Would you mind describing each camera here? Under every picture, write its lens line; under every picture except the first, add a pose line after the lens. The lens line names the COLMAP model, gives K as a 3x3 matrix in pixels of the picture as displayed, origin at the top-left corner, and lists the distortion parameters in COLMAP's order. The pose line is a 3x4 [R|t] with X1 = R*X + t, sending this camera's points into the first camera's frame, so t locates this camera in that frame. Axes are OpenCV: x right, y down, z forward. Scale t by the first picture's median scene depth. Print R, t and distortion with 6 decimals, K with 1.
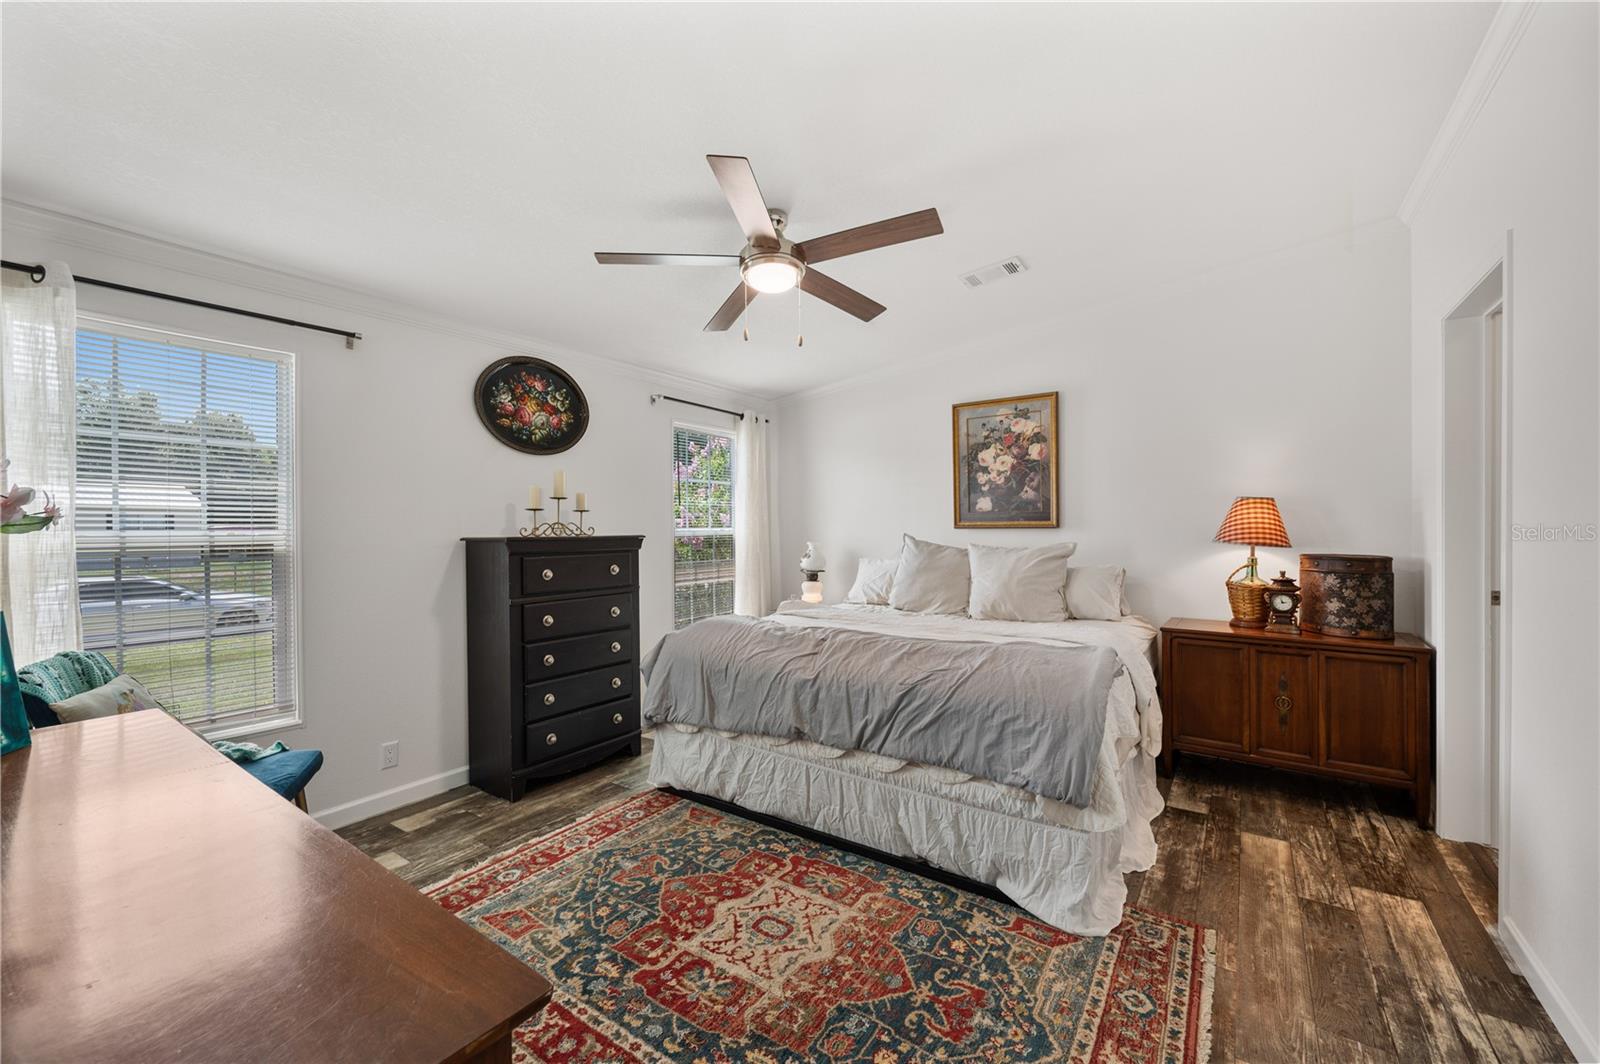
lens RADIAL K [[655.0, 0, 802.9], [0, 655.0, 536.4], [0, 0, 1]] dist [-0.000899, 0.000432]
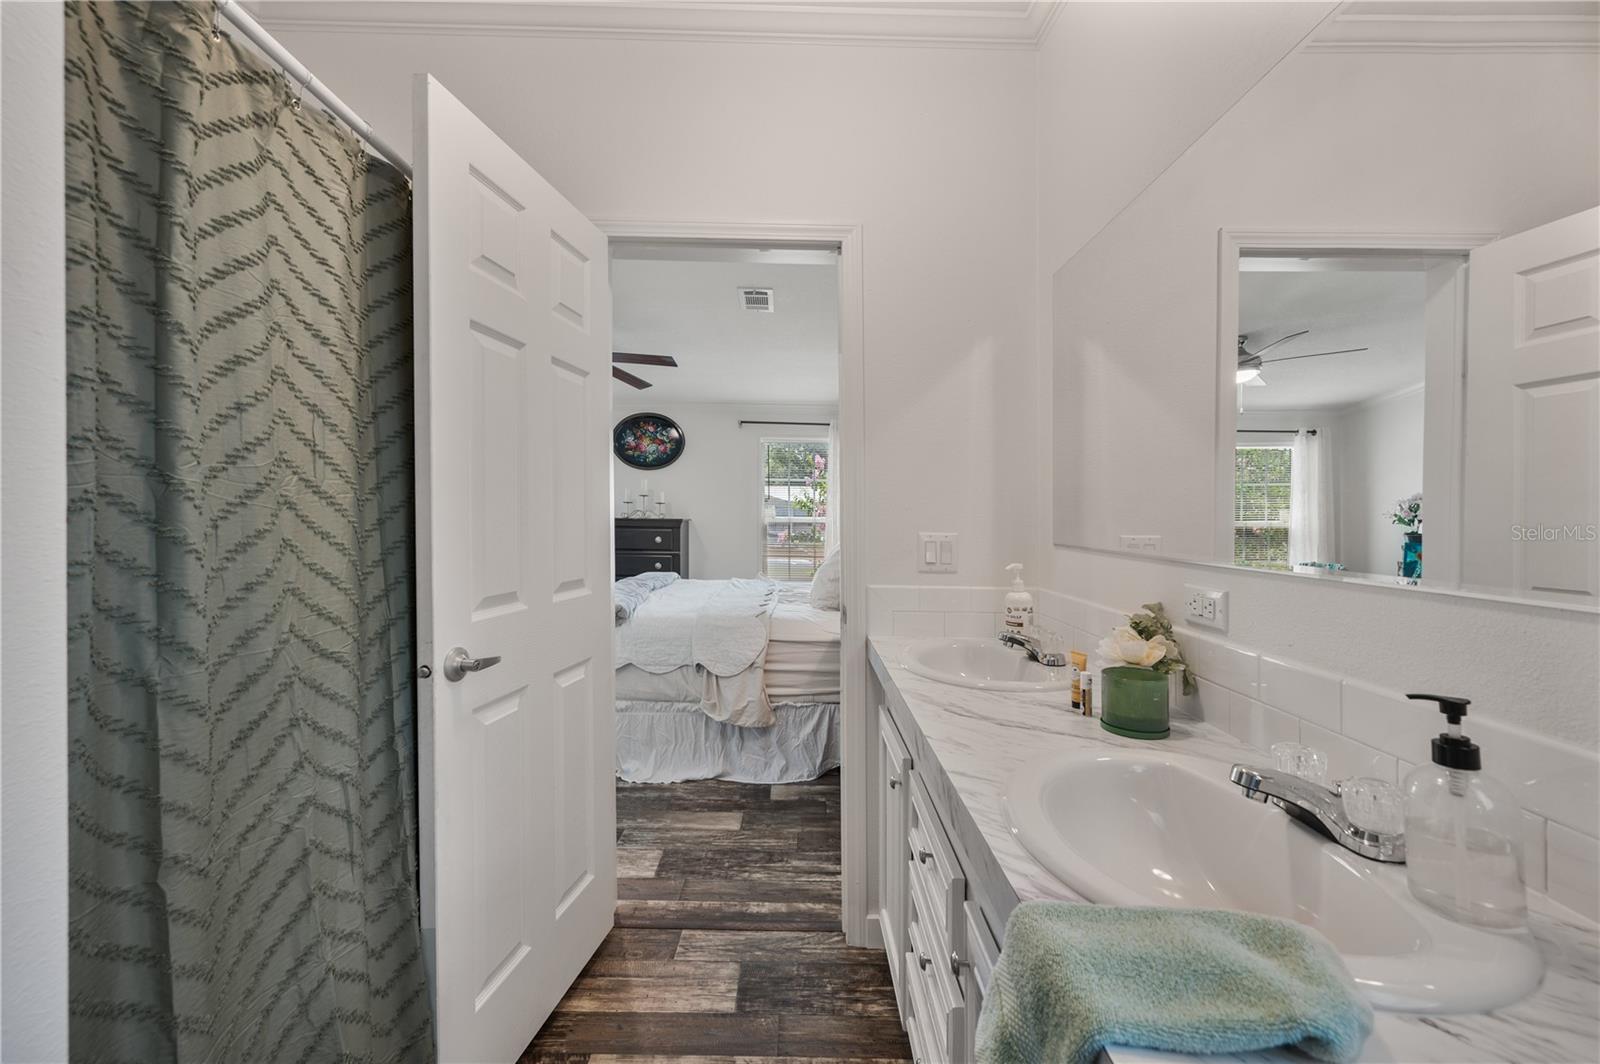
lens RADIAL K [[655.0, 0, 802.9], [0, 655.0, 536.4], [0, 0, 1]] dist [-0.000899, 0.000432]
pose [[0.556033, 0.037406, -0.830318, 1.533040], [-0.023612, 0.999294, 0.029206, -0.015607], [0.830825, 0.003366, 0.556524, 0.492553]]
